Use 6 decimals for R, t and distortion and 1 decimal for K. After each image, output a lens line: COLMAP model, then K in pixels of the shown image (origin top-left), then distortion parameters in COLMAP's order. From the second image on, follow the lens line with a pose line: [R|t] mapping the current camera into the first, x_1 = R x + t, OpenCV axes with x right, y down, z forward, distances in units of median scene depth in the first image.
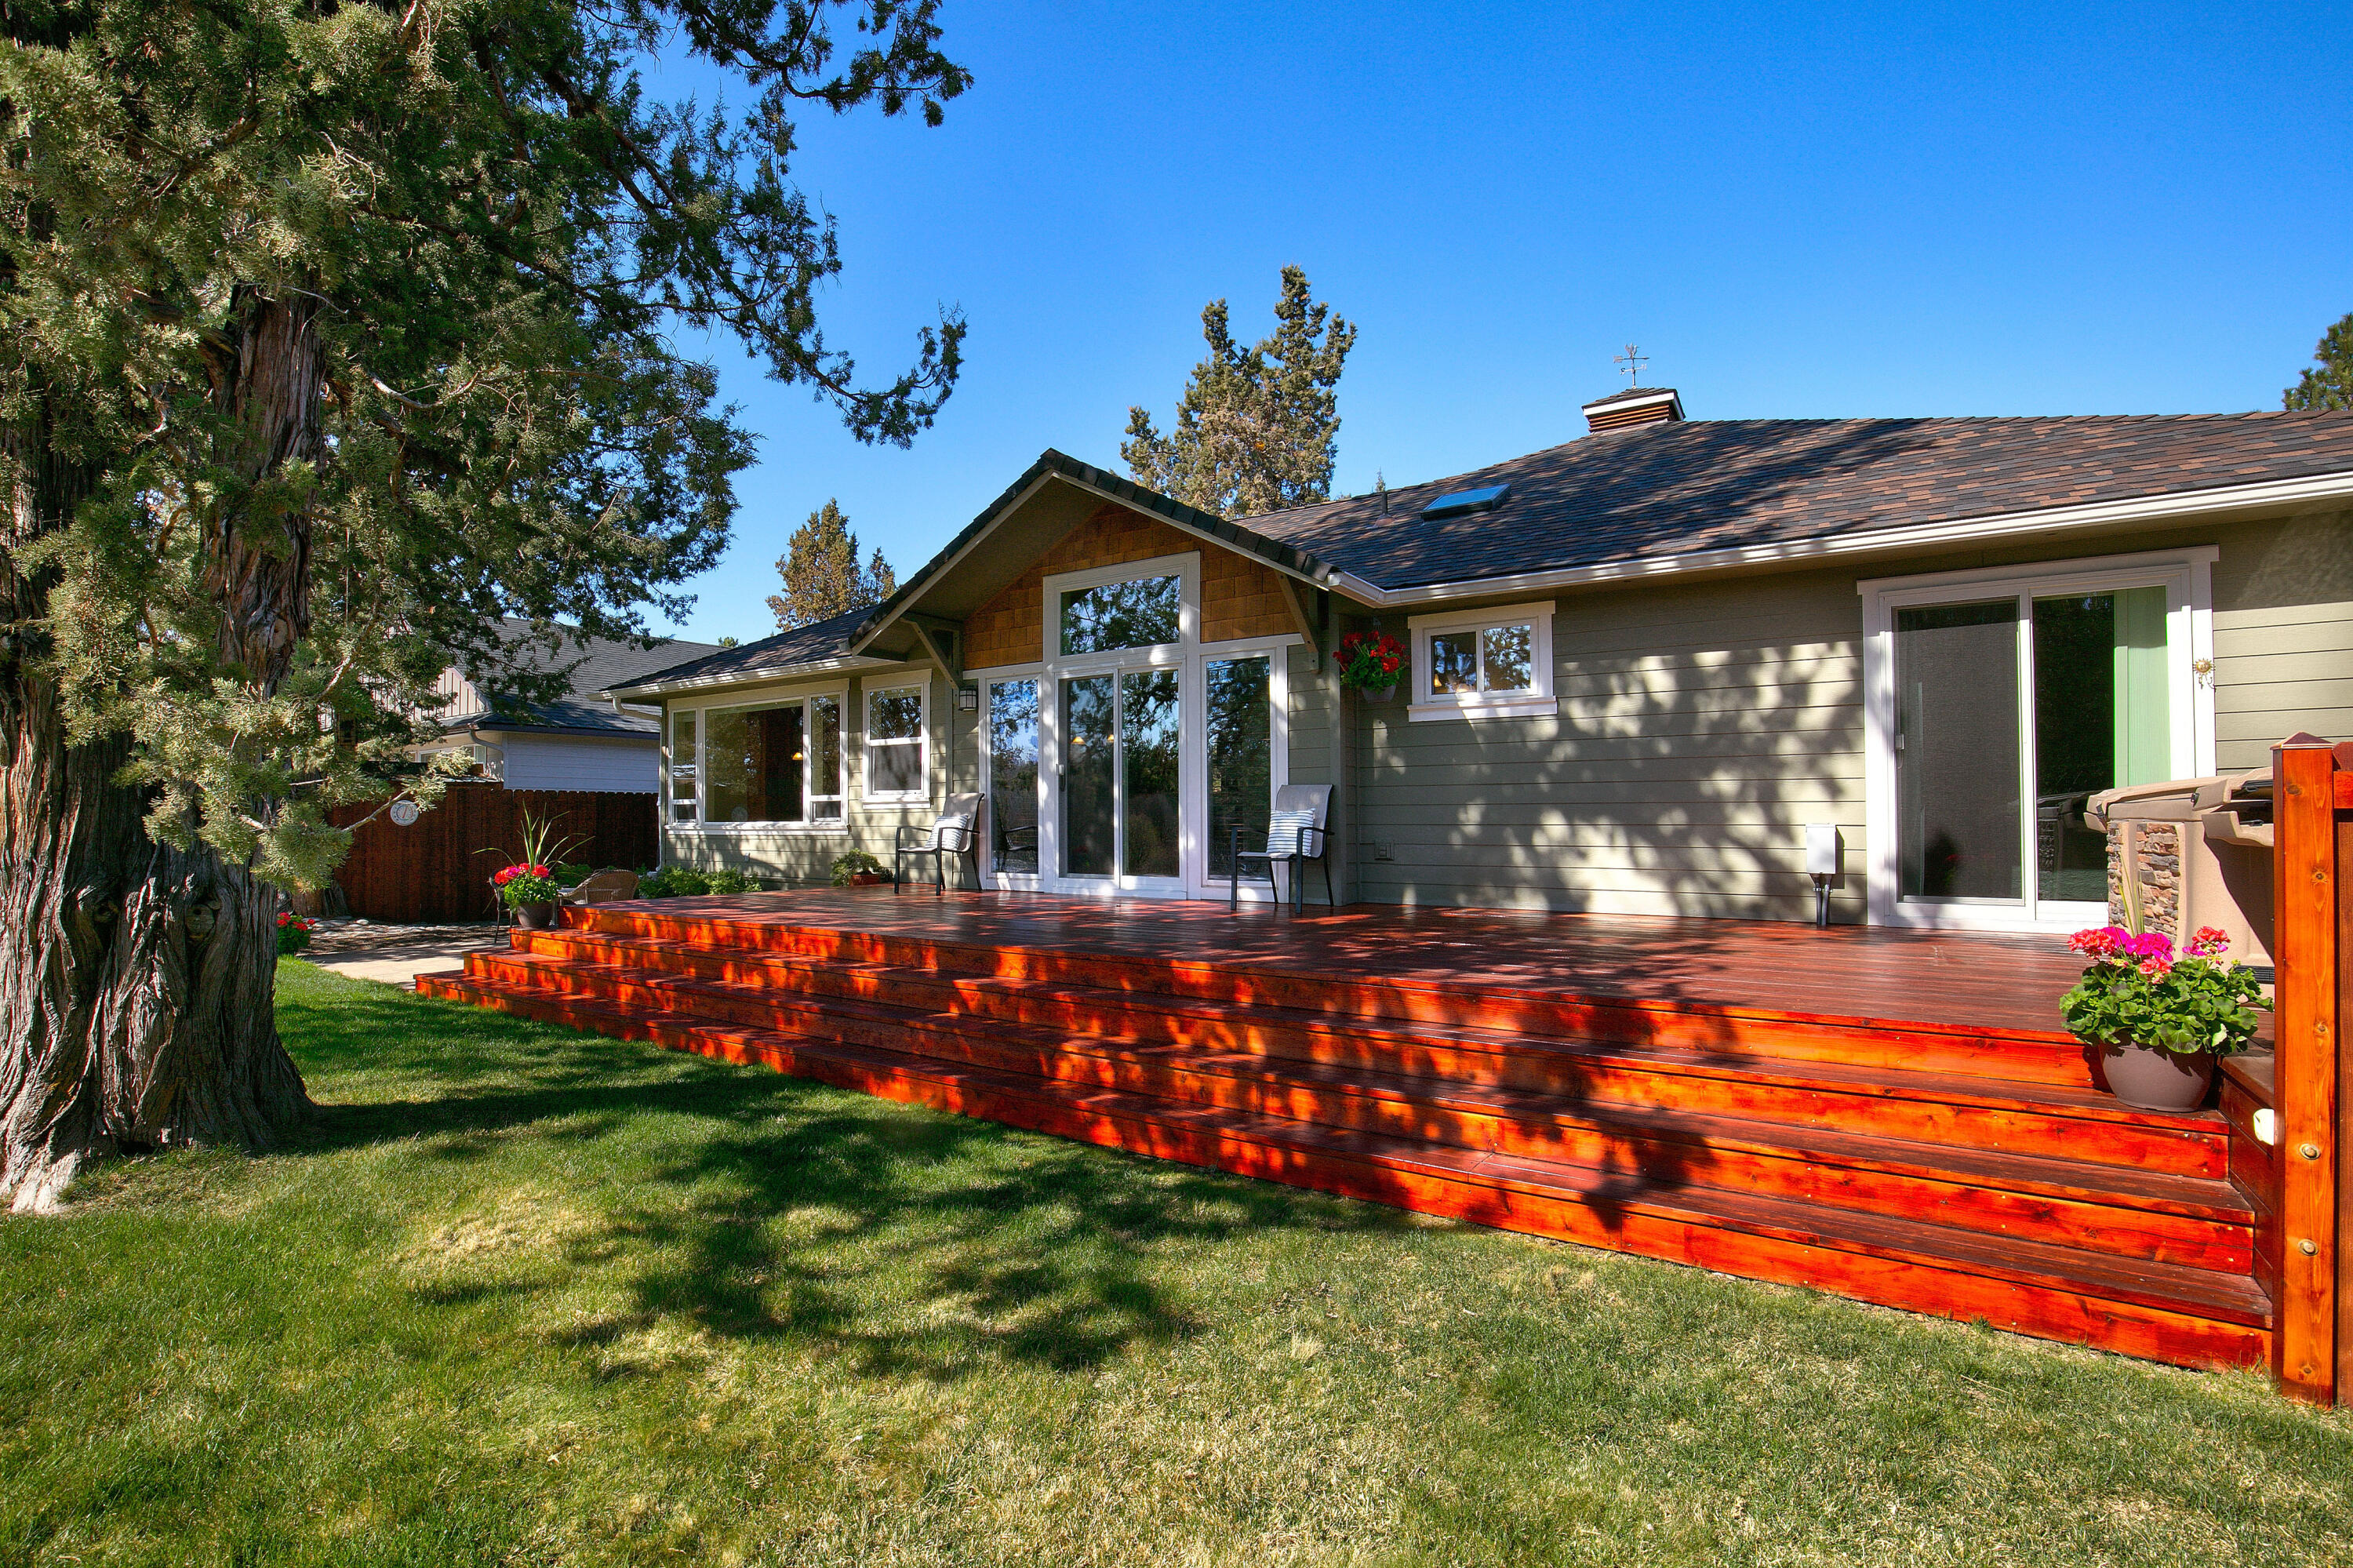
lens RADIAL K [[1100.6, 0, 1168.4], [0, 1100.6, 795.5], [0, 0, 1]] dist [-0.000848, 0.000198]
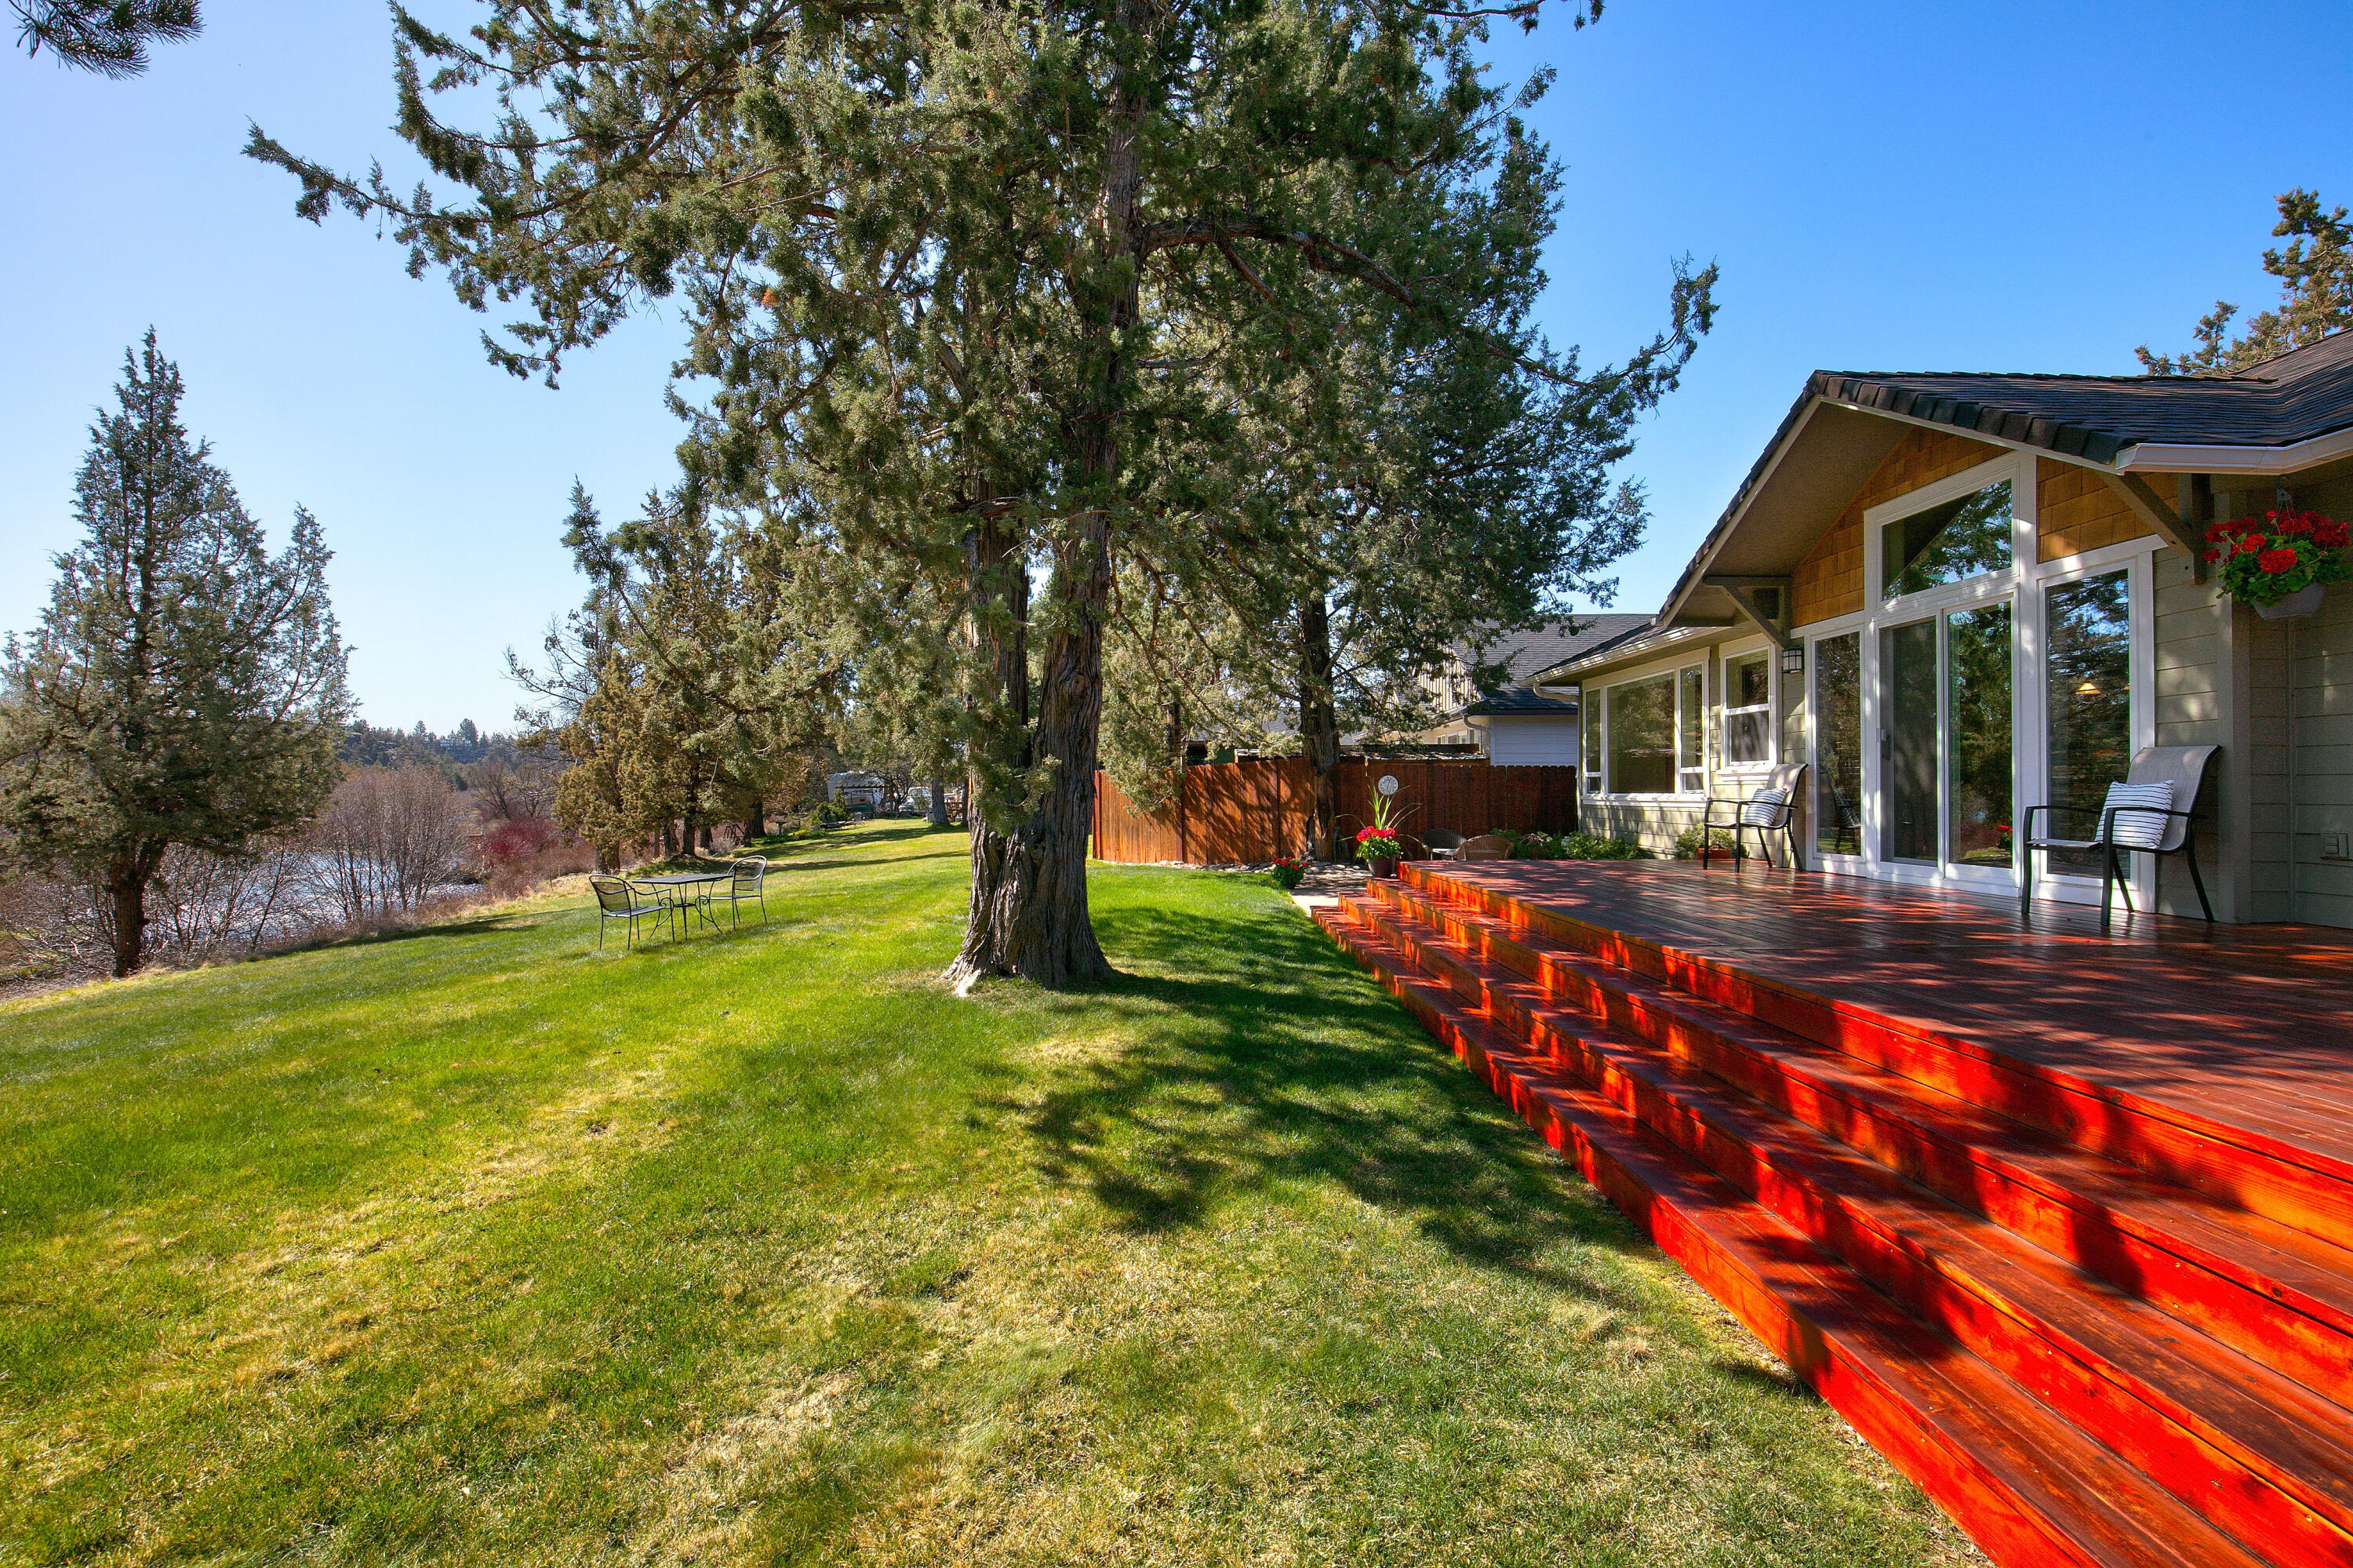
lens RADIAL K [[1100.2, 0, 1176.5], [0, 1100.2, 784.0], [0, 0, 1]] dist [-0.015510, 0.000220]
pose [[0.567276, -0.000669, -0.823527, 0.312347], [0.017563, 0.999782, 0.011286, -0.005585], [0.823340, -0.020866, 0.567164, 0.081291]]
